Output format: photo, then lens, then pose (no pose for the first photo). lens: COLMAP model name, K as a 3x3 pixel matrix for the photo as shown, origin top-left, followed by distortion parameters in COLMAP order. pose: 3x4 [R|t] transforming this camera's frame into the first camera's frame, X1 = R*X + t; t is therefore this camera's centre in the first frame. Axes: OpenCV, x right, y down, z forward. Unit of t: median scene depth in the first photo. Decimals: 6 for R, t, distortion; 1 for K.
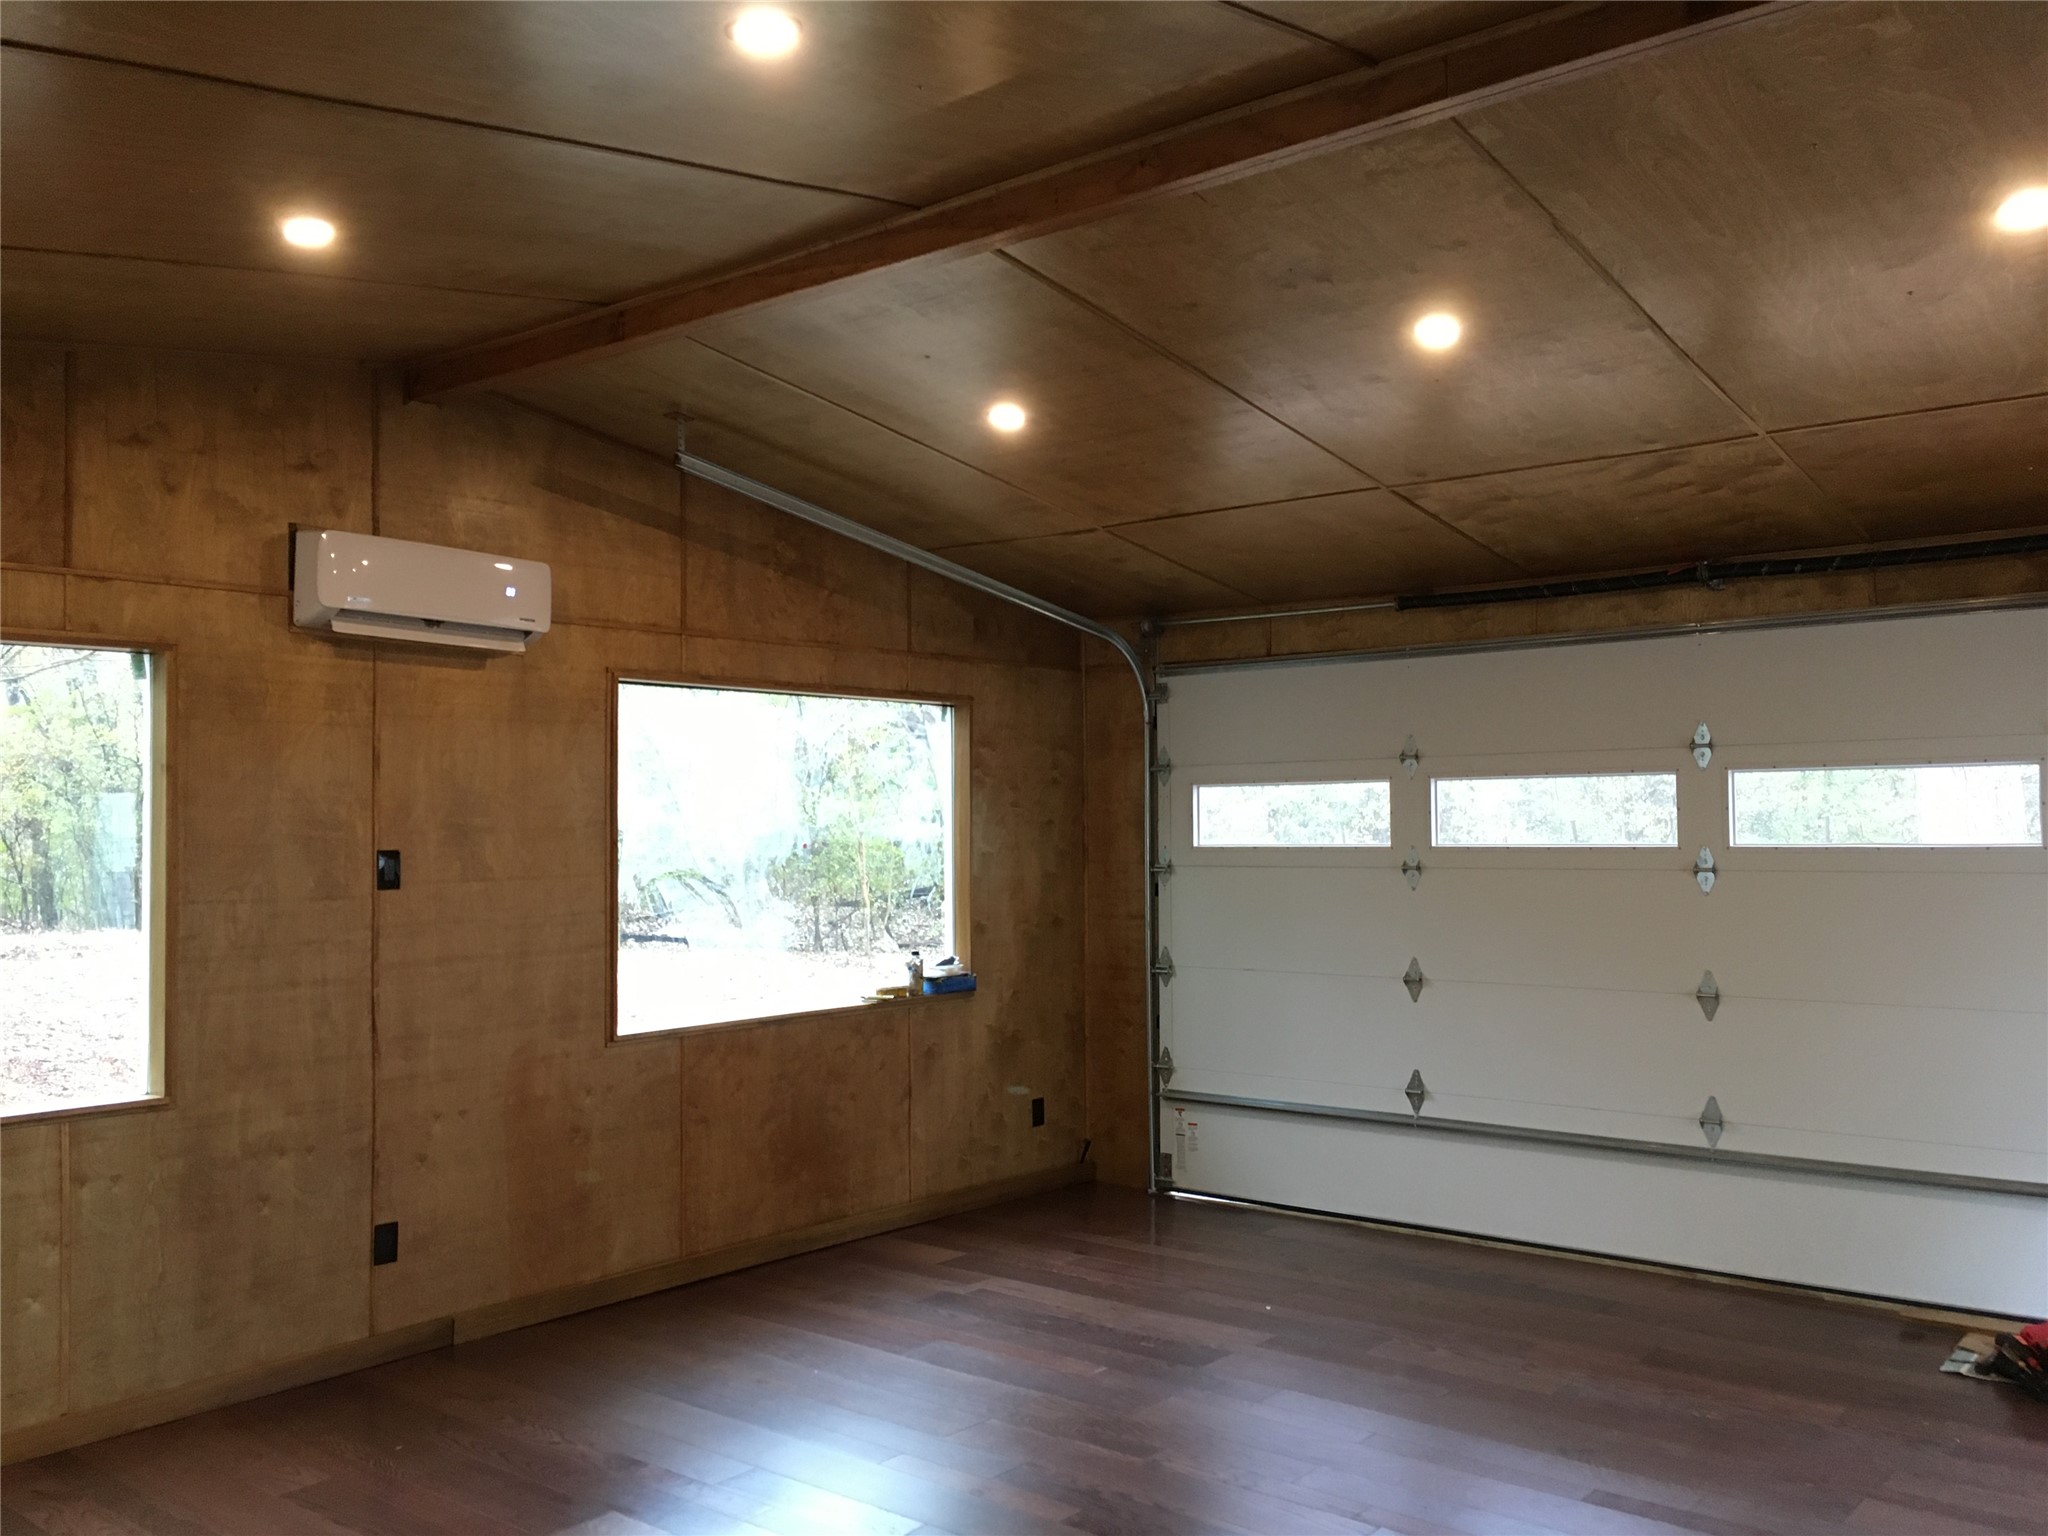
lens RADIAL K [[1705.3, 0, 1027.4], [0, 1705.3, 774.7], [0, 0, 1]] dist [0.013884, -0.038421]
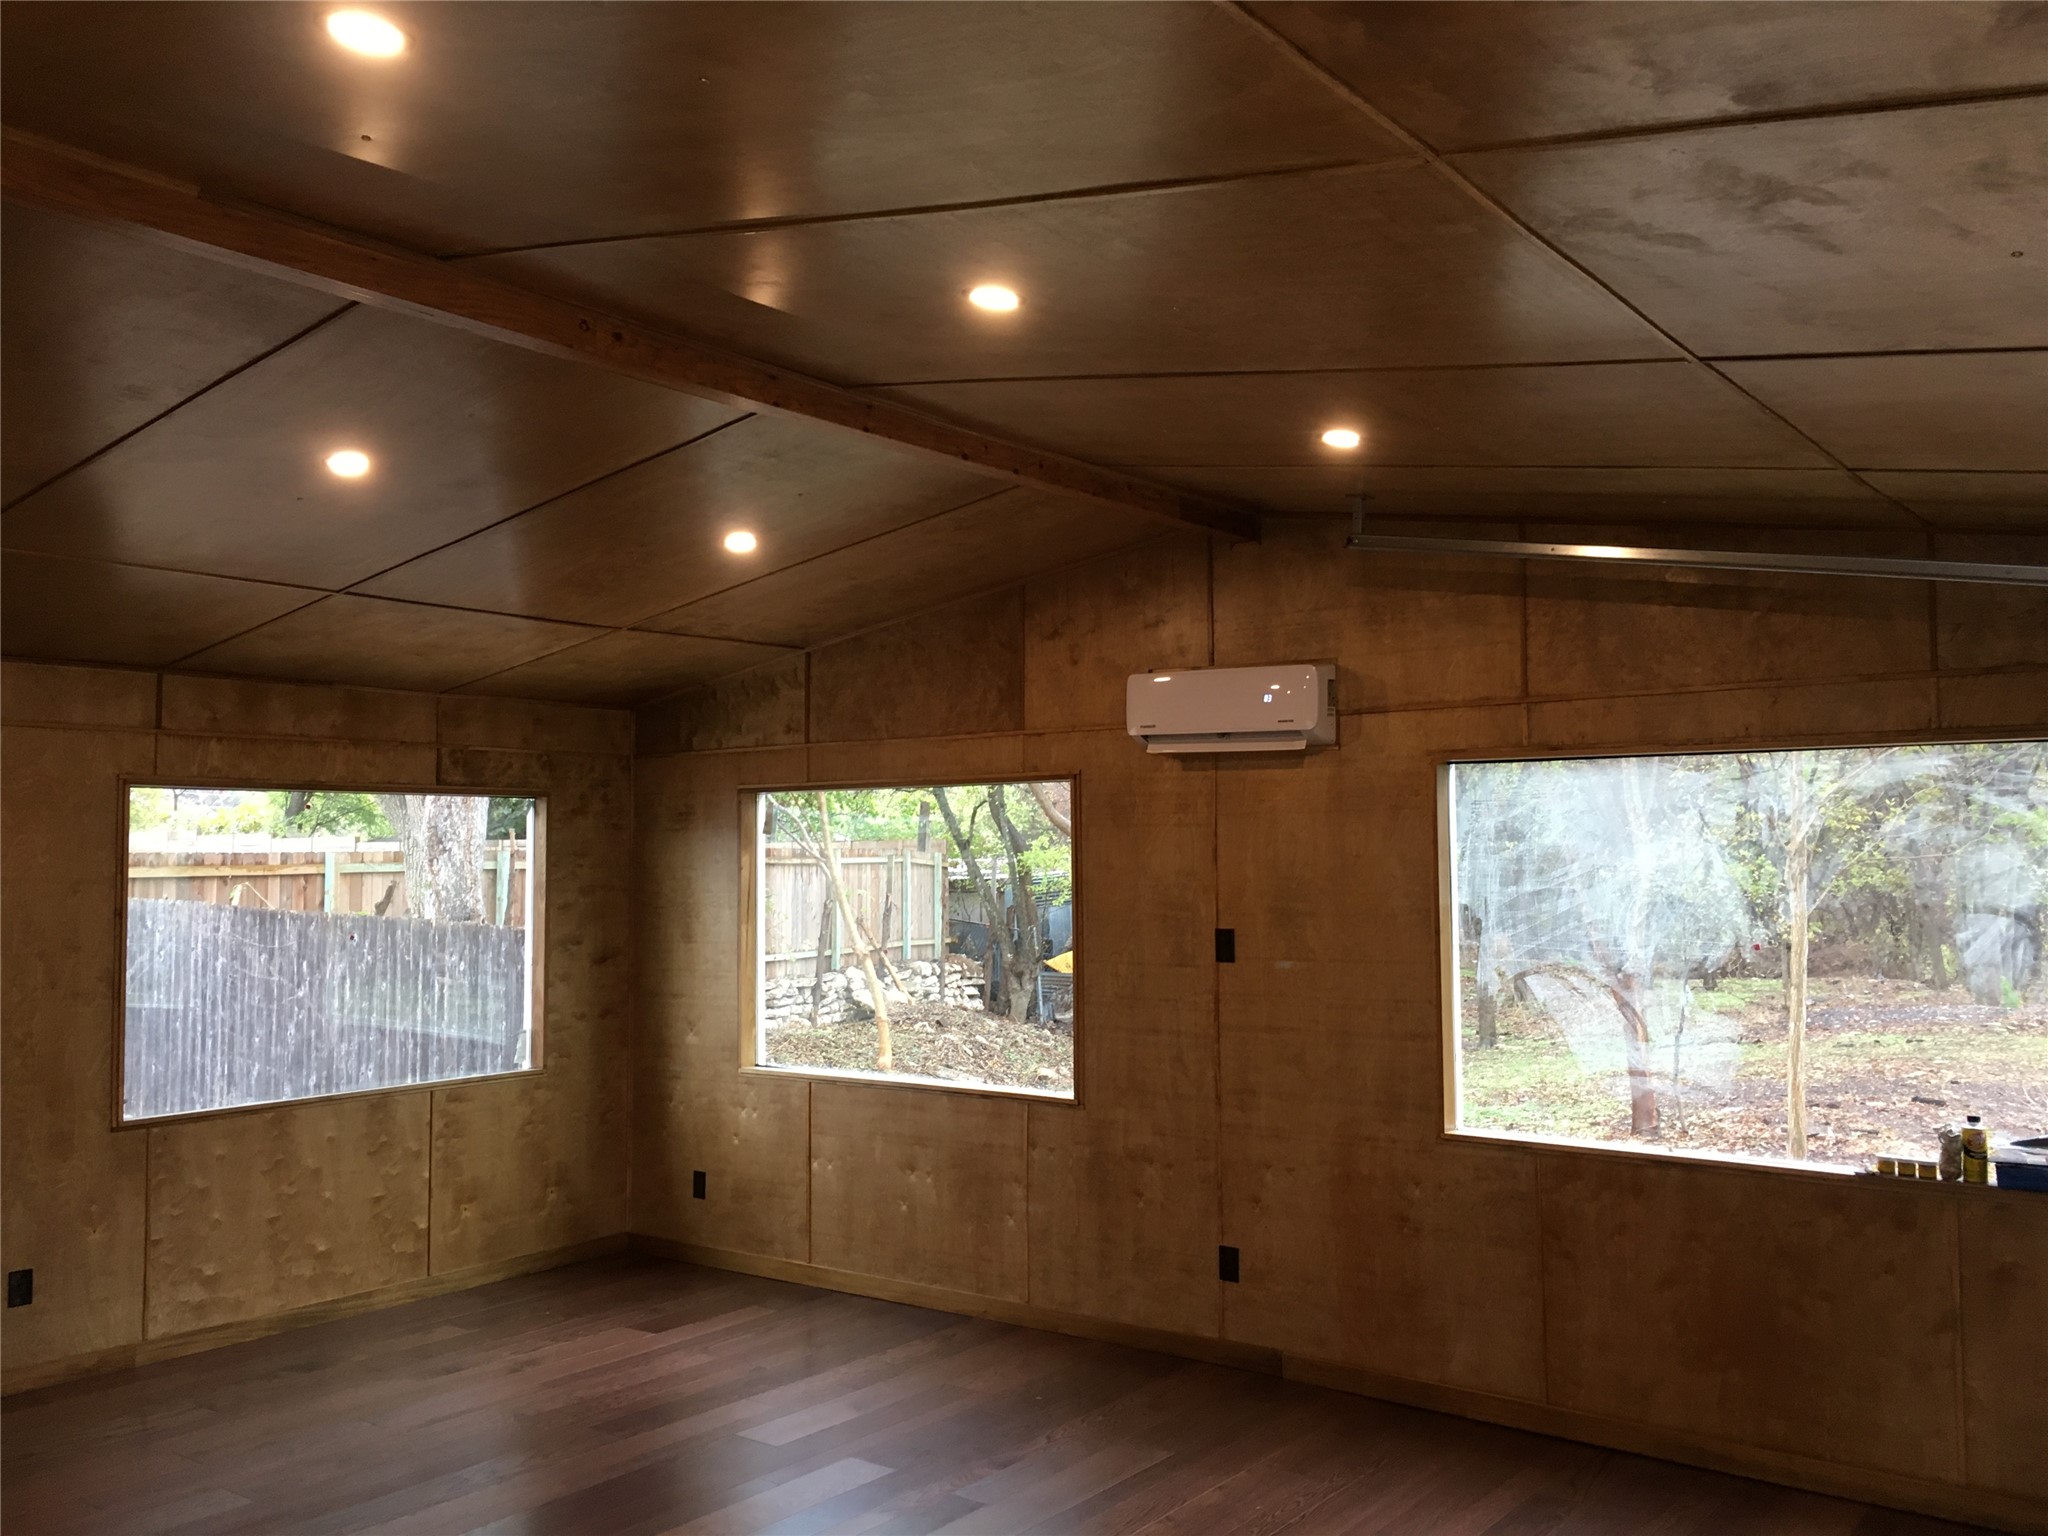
lens RADIAL K [[1705.3, 0, 1026.7], [0, 1705.3, 756.1], [0, 0, 1]] dist [0.013884, -0.038421]
pose [[0.030117, -0.048280, -0.998380, 0.793860], [0.033433, 0.998323, -0.047269, -0.023611], [0.998987, -0.031955, 0.031681, 0.815520]]
